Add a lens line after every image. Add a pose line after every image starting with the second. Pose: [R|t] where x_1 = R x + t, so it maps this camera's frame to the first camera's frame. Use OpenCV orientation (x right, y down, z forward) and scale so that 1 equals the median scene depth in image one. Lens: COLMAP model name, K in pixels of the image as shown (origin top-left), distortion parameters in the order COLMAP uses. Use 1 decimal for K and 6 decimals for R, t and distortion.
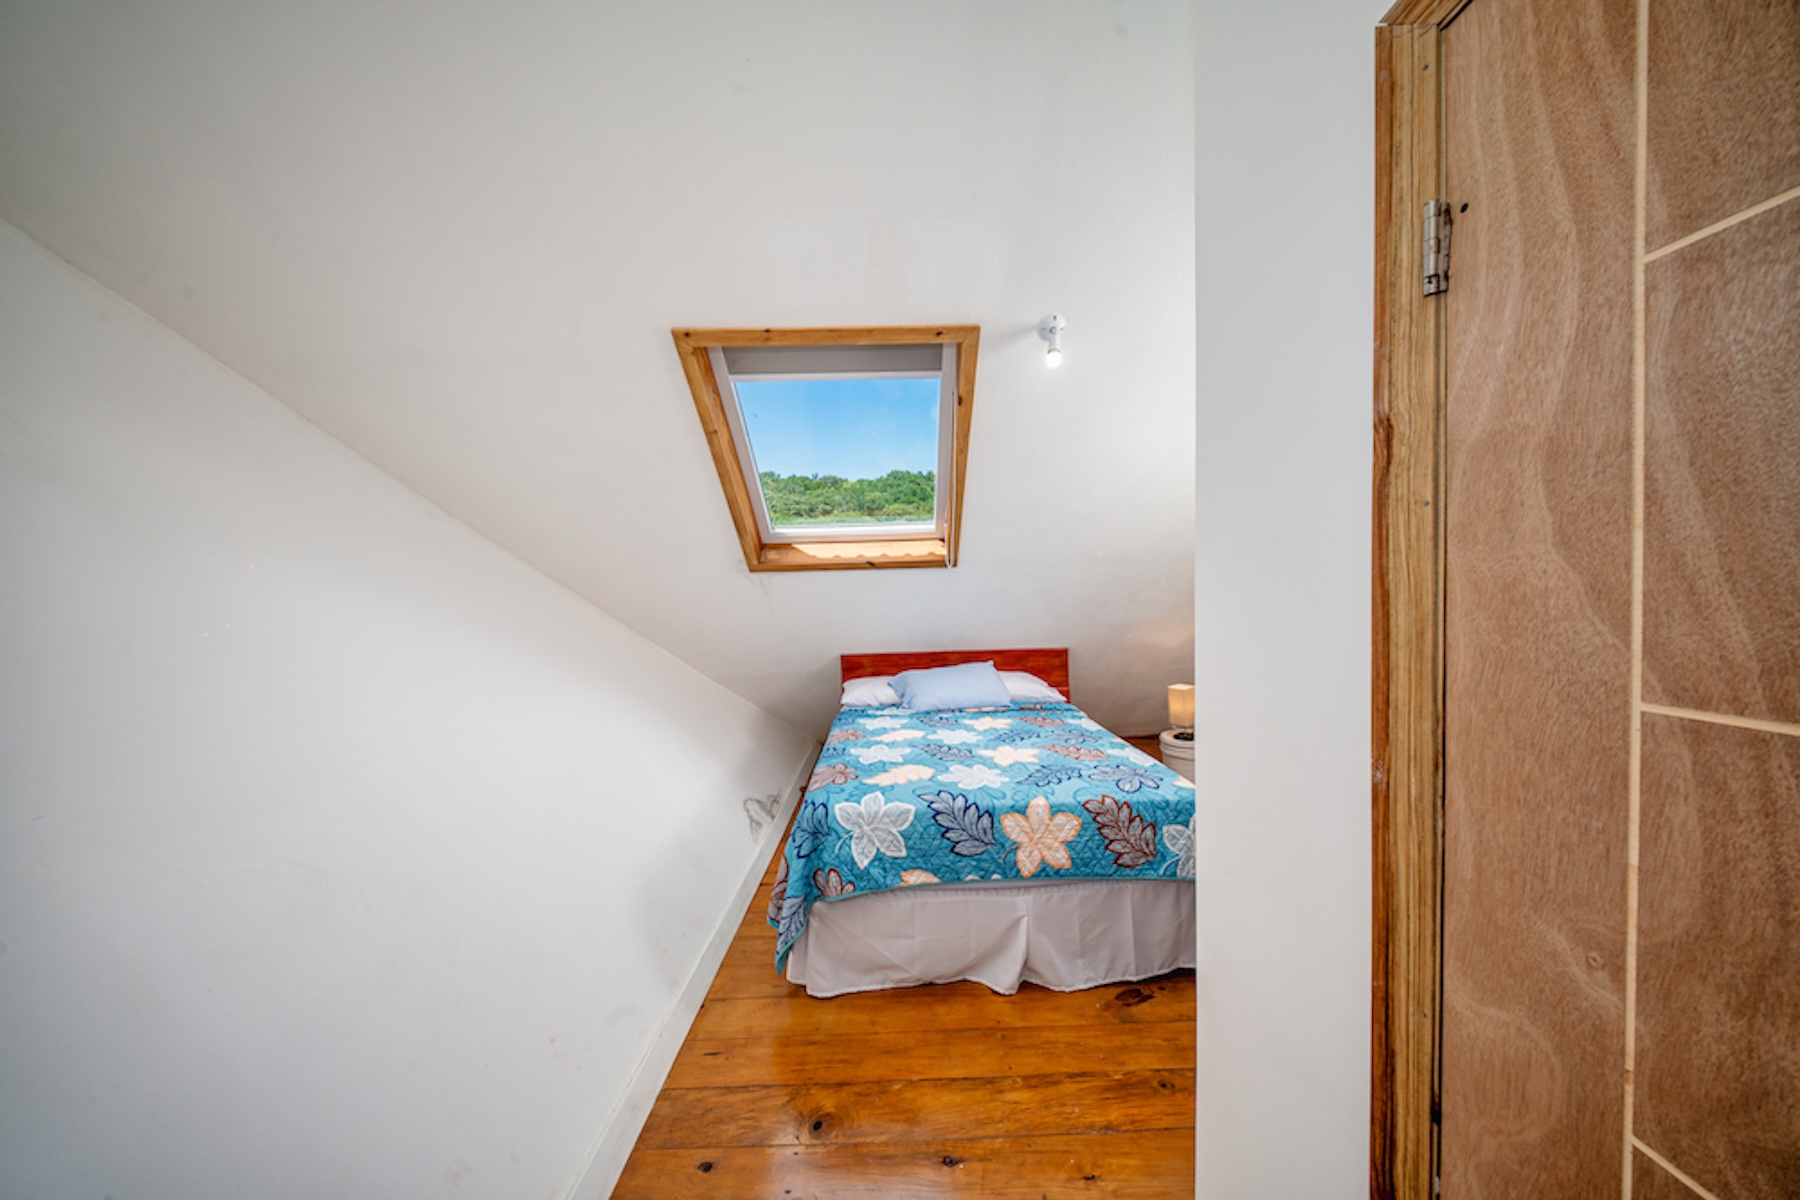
lens RADIAL K [[547.1, 0, 904.7], [0, 547.1, 594.8], [0, 0, 1]] dist [-0.001694, -0.000065]
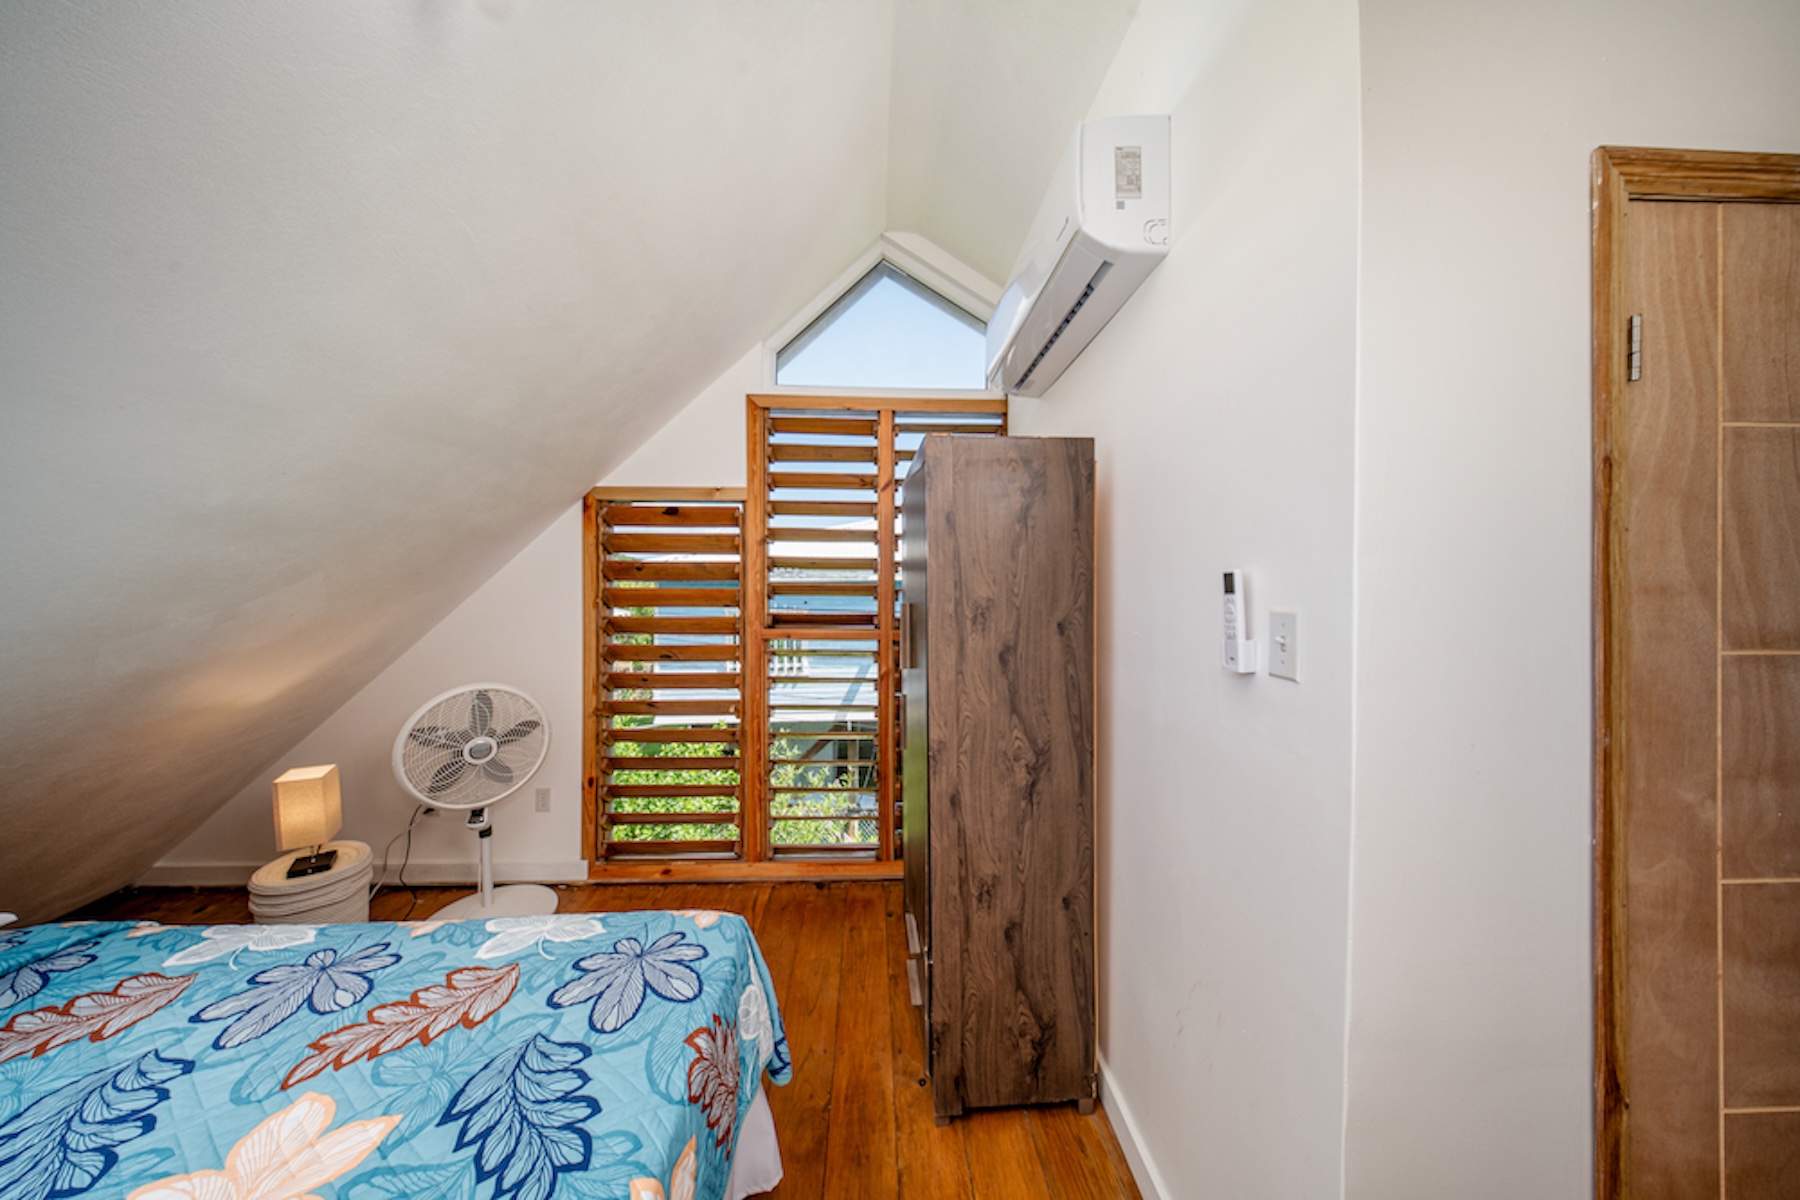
lens RADIAL K [[547.1, 0, 907.3], [0, 547.1, 594.2], [0, 0, 1]] dist [-0.001694, -0.000065]
pose [[-0.031650, 0.010907, 0.999440, -0.436153], [0.006534, 0.999921, -0.010705, -0.000564], [-0.999478, 0.006192, -0.031719, 3.483203]]
